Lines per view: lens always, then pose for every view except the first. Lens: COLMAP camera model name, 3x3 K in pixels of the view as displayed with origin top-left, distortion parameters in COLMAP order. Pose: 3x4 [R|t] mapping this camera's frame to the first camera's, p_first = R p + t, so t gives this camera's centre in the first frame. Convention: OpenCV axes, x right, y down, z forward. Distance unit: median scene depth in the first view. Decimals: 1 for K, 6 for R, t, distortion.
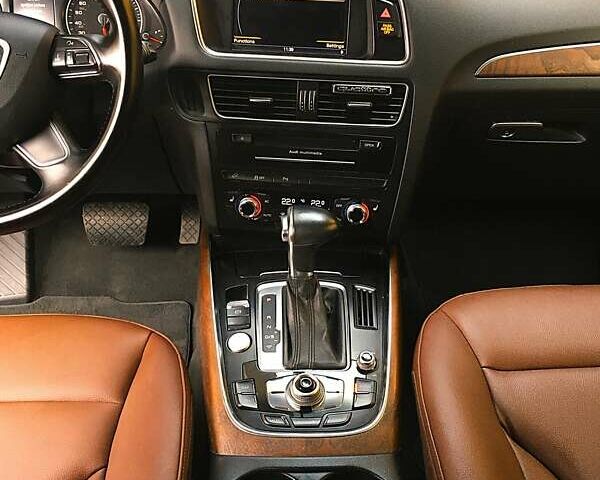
lens RADIAL K [[747.9, 0, 300.0], [0, 747.9, 240.0], [0, 0, 1]] dist [0.076459, 0.016450]
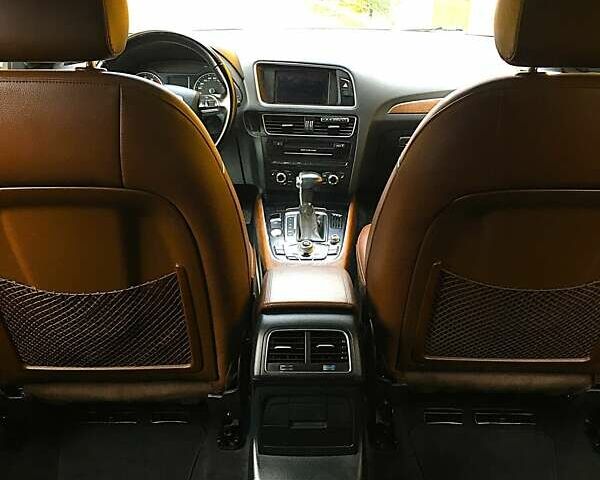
lens RADIAL K [[747.9, 0, 300.0], [0, 747.9, 240.0], [0, 0, 1]] dist [0.076459, 0.016450]
pose [[0.999021, 0.000277, -0.044231, 0.077132], [-0.005227, 0.993714, -0.111830, 0.372621], [0.043922, 0.111951, 0.992743, -1.065917]]
